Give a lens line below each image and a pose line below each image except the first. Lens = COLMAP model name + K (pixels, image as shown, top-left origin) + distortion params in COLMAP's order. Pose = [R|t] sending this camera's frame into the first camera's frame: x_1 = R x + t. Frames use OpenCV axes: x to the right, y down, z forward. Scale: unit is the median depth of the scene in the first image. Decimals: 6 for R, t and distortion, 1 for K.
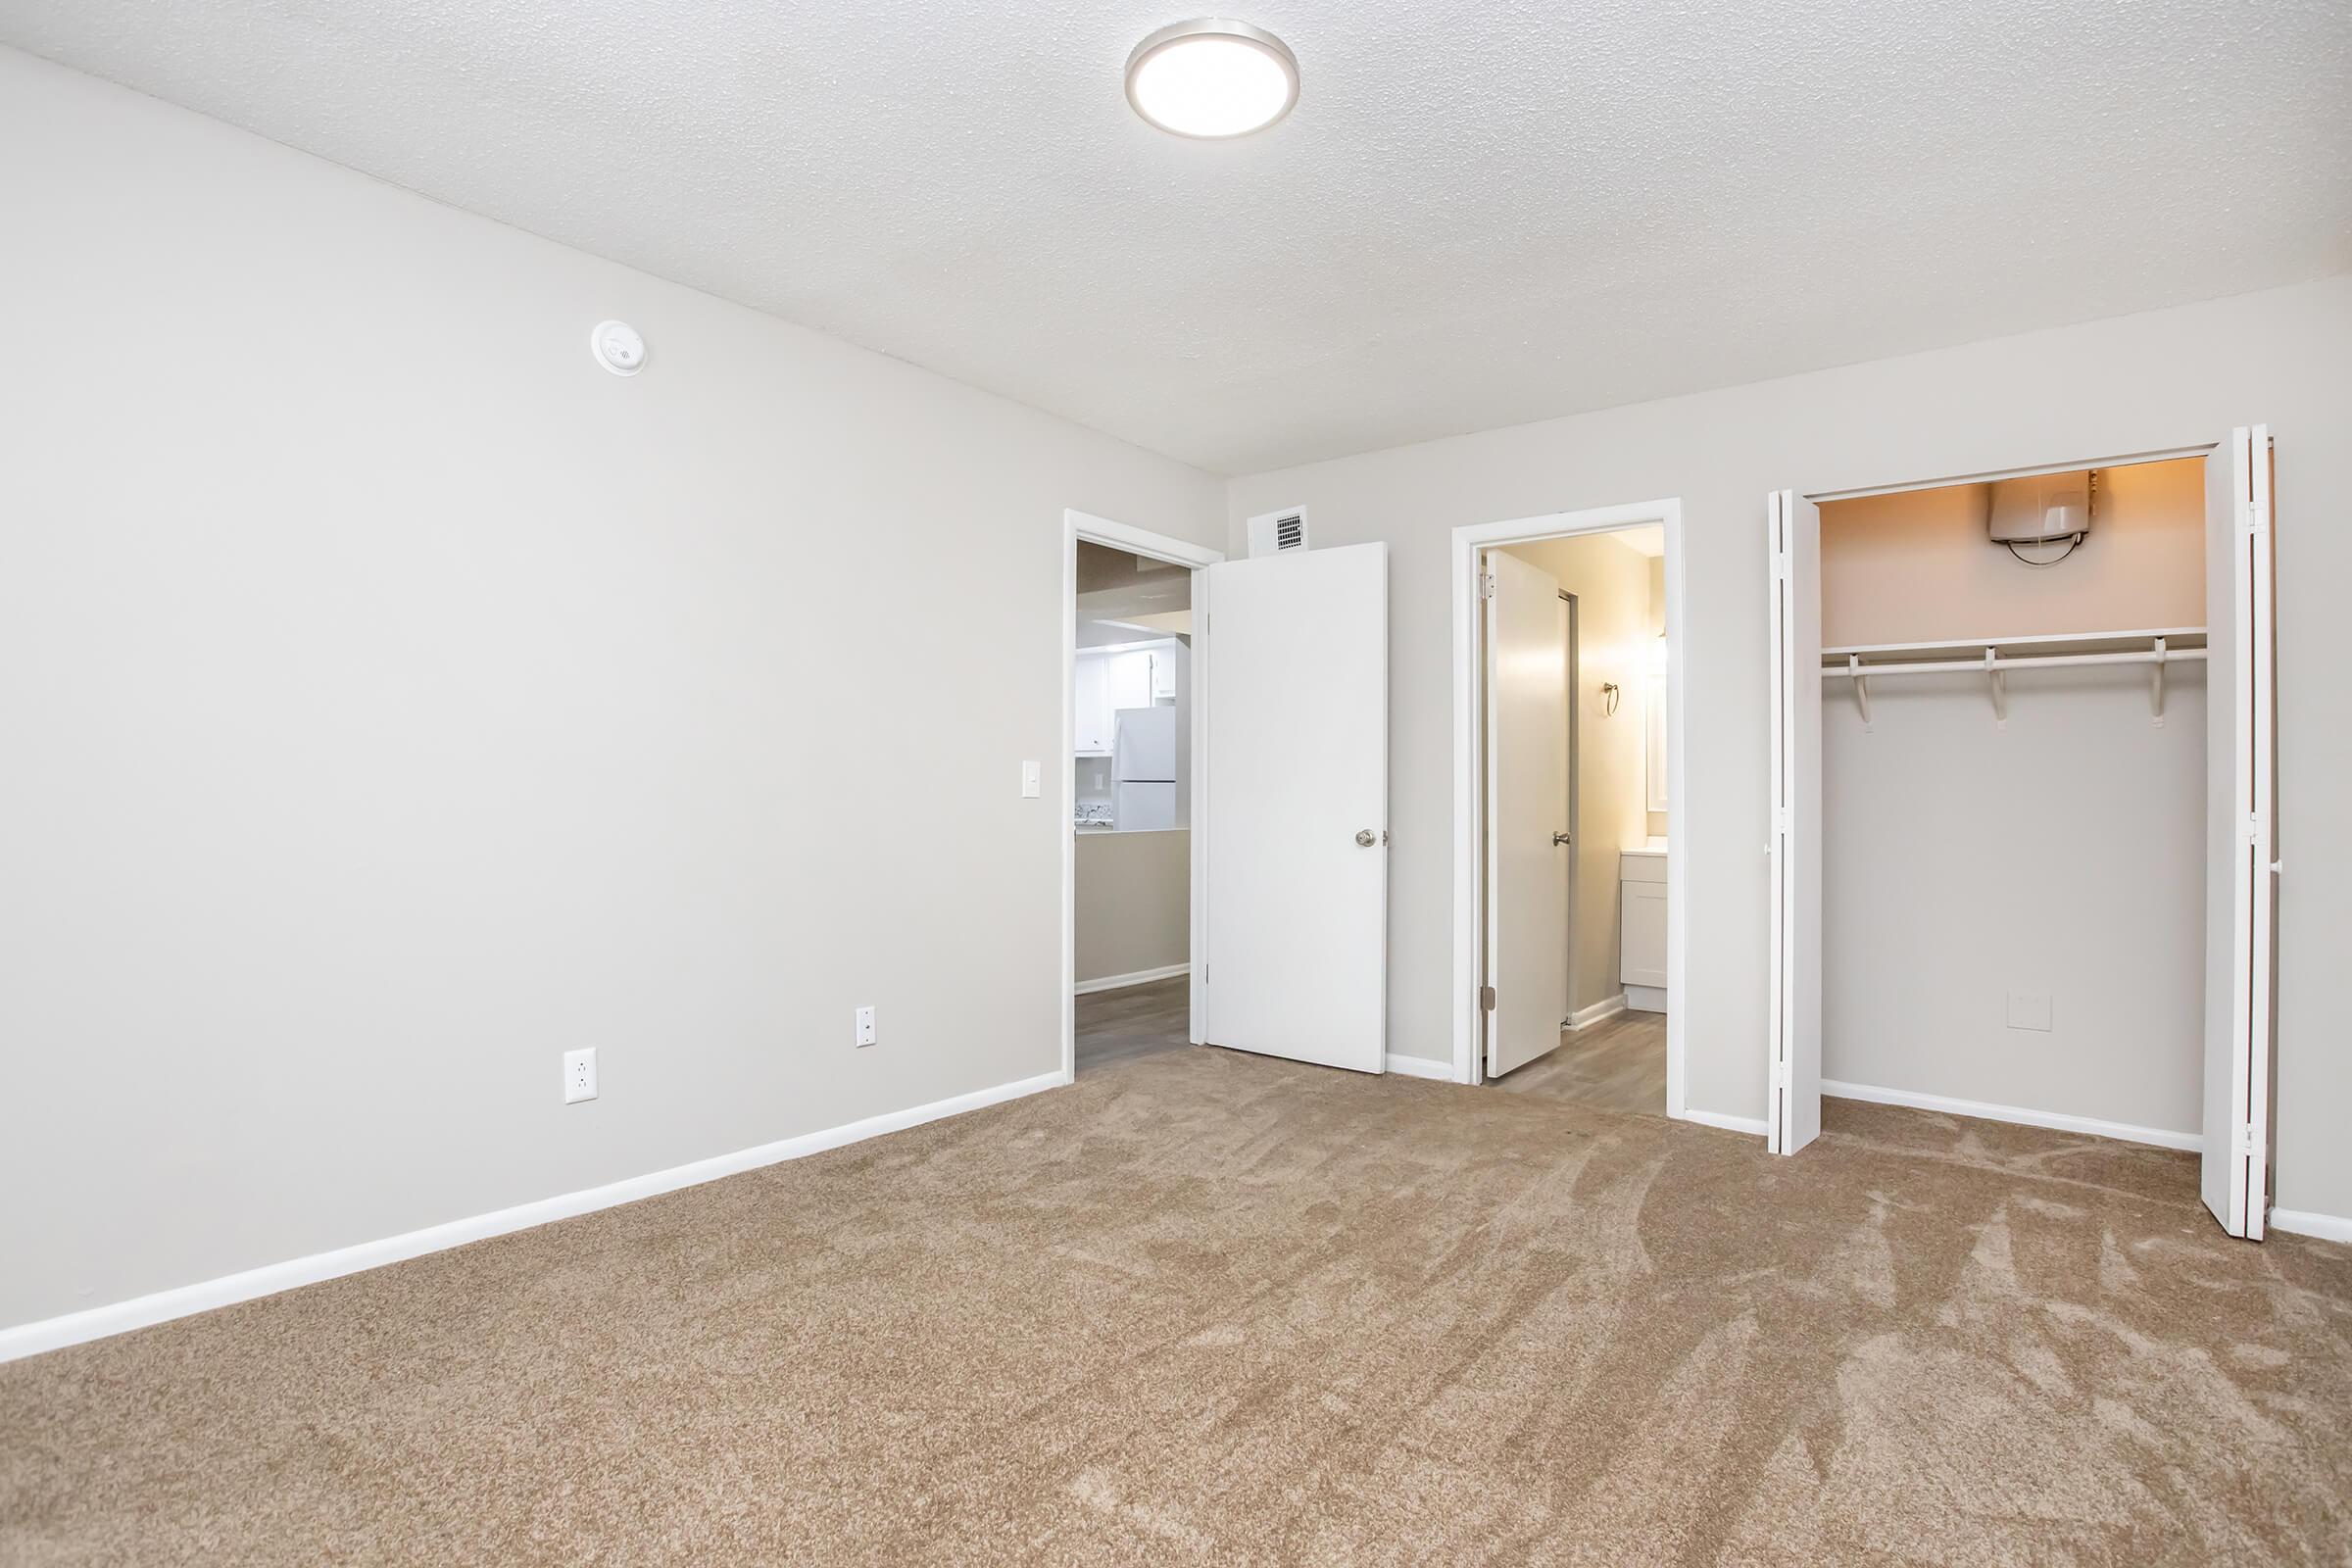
lens RADIAL K [[1194.4, 0, 1129.0], [0, 1194.4, 739.7], [0, 0, 1]] dist [-0.049788, 0.017672]
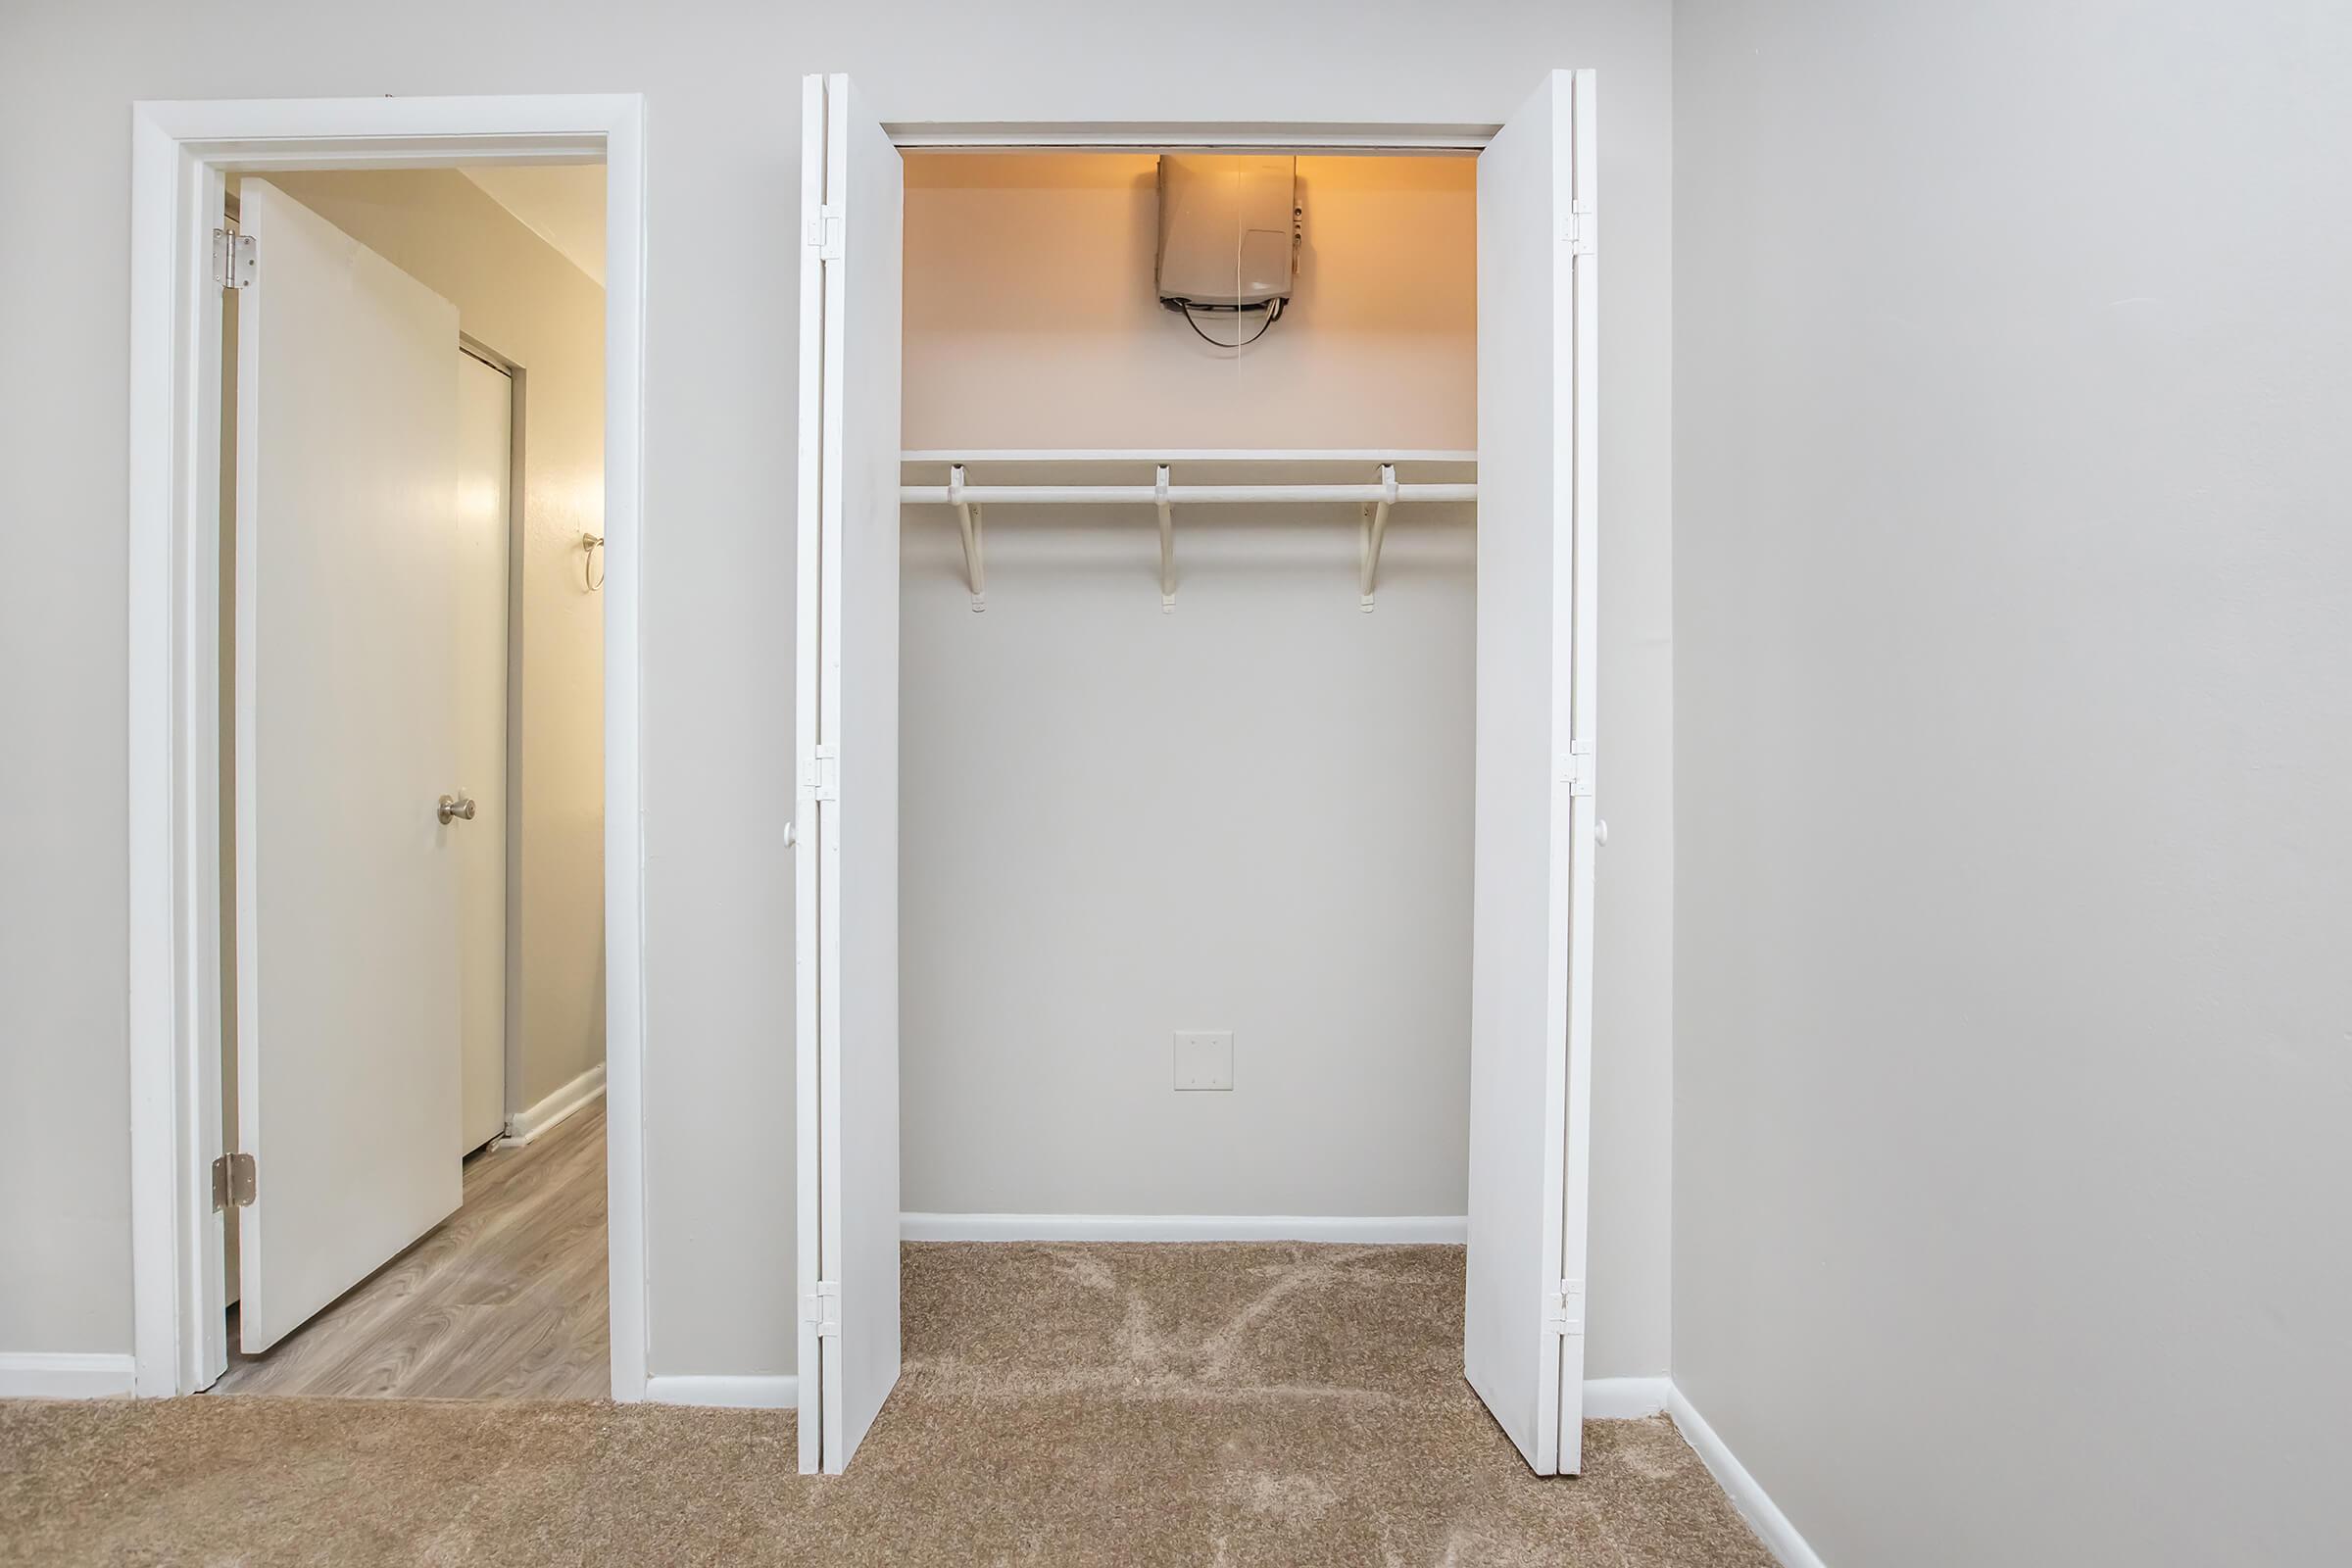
lens RADIAL K [[1263.7, 0, 1177.7], [0, 1263.7, 765.8], [0, 0, 1]] dist [-0.064266, 0.025031]
pose [[0.749836, -0.031984, 0.660850, 0.318188], [-0.018102, 0.997465, 0.068816, 0.028309], [-0.661376, -0.063563, 0.747356, 0.510252]]
